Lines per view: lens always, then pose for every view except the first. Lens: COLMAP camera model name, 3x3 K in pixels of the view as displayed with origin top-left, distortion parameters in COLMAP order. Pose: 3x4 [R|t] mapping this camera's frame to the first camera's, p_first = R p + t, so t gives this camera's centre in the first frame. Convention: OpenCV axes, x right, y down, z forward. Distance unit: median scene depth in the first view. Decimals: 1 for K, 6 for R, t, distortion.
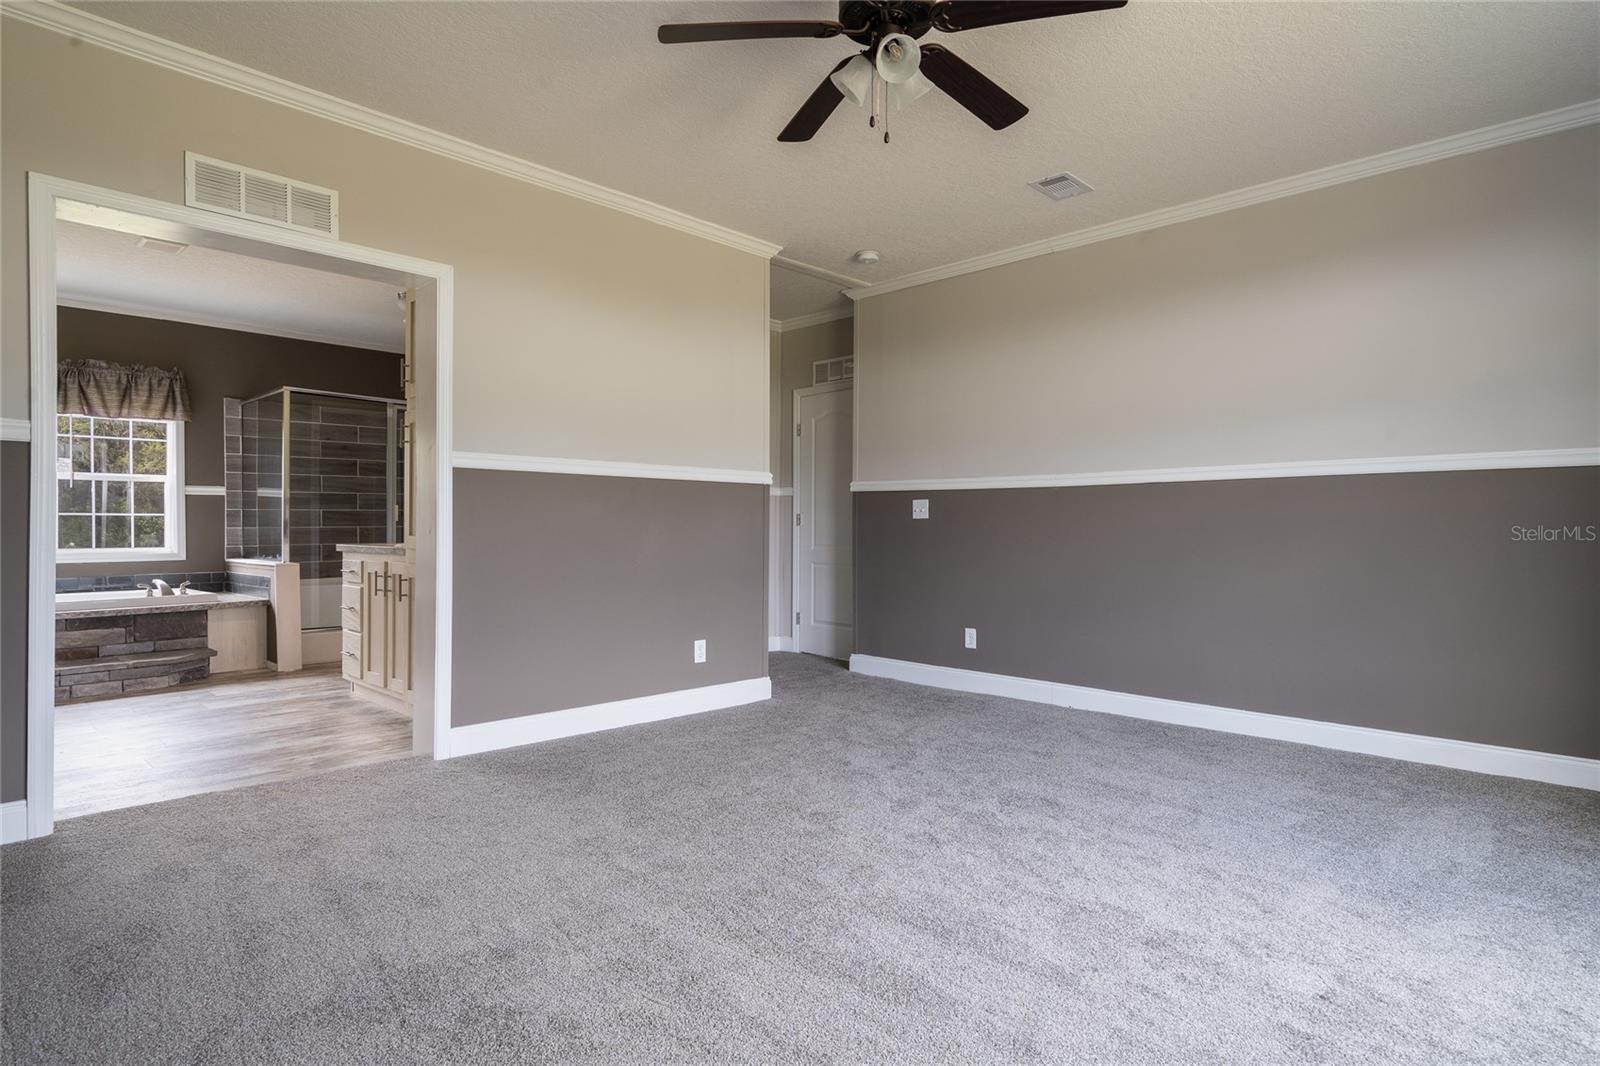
lens RADIAL K [[867.0, 0, 788.8], [0, 867.0, 531.9], [0, 0, 1]] dist [0.007152, 0.000392]
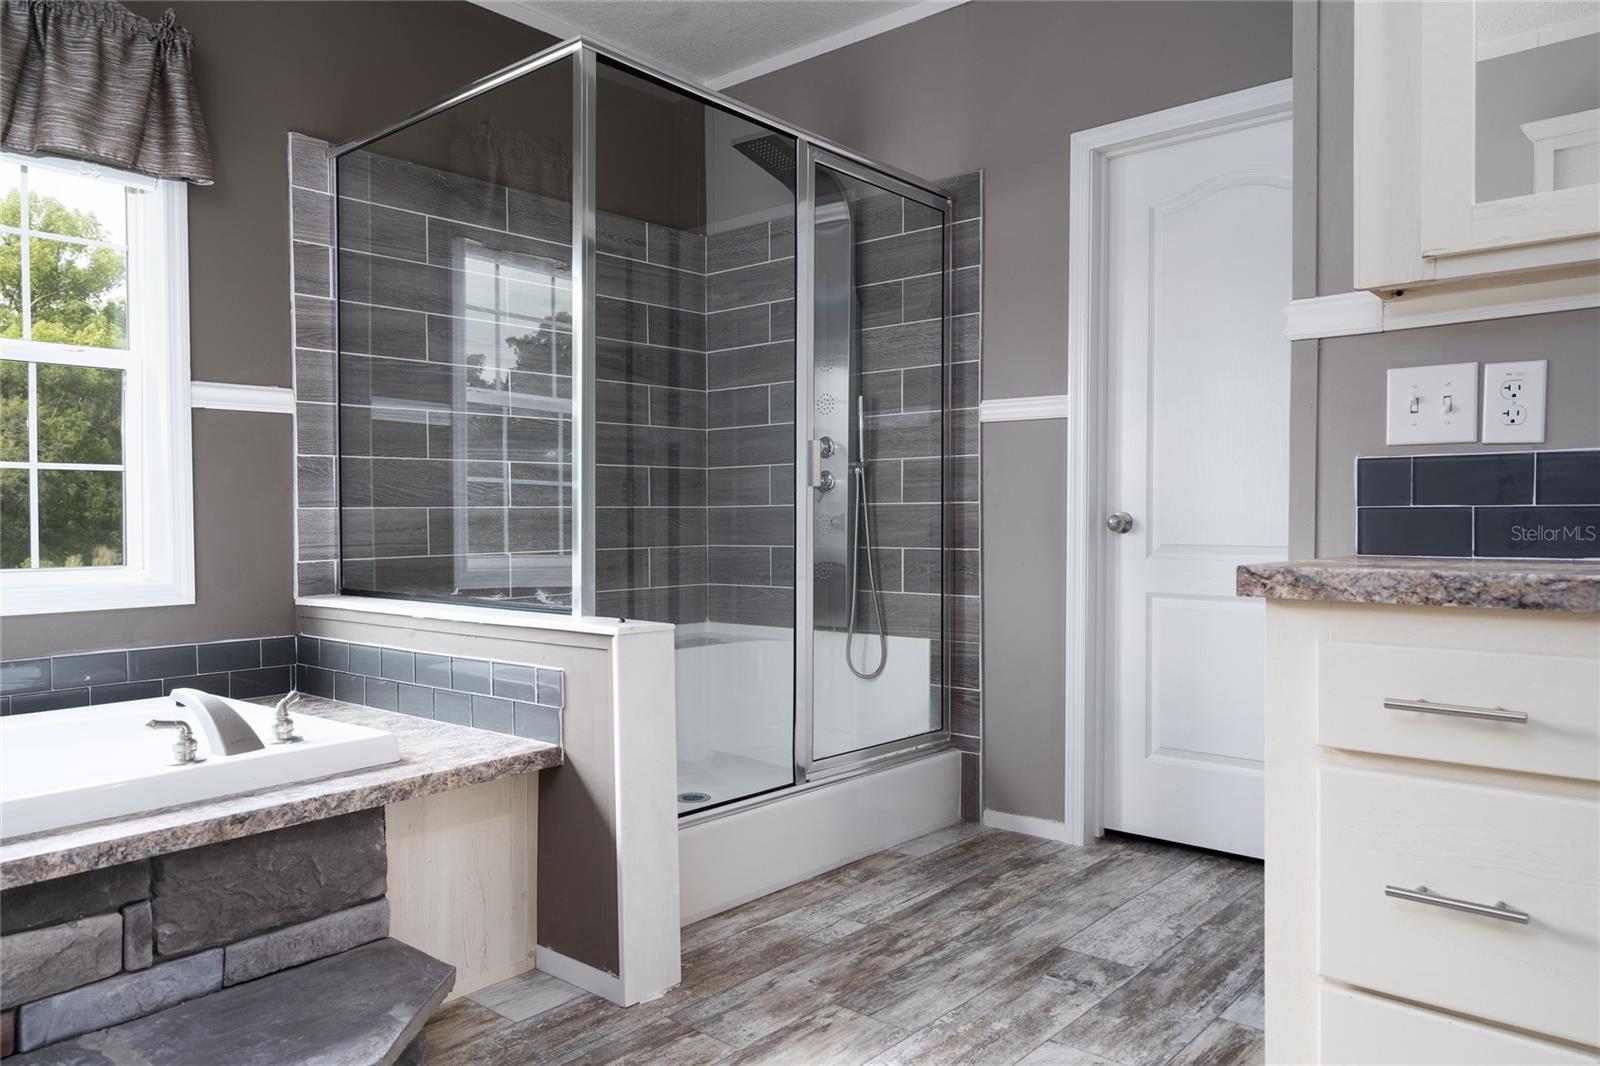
lens RADIAL K [[1110.6, 0, 800.3], [0, 1110.6, 528.9], [0, 0, 1]] dist [0.013481, 0.002293]
pose [[0.997192, 0.004525, 0.074755, -0.495604], [-0.005417, 0.999916, 0.011739, -0.002794], [-0.074696, -0.012111, 0.997133, 0.558964]]
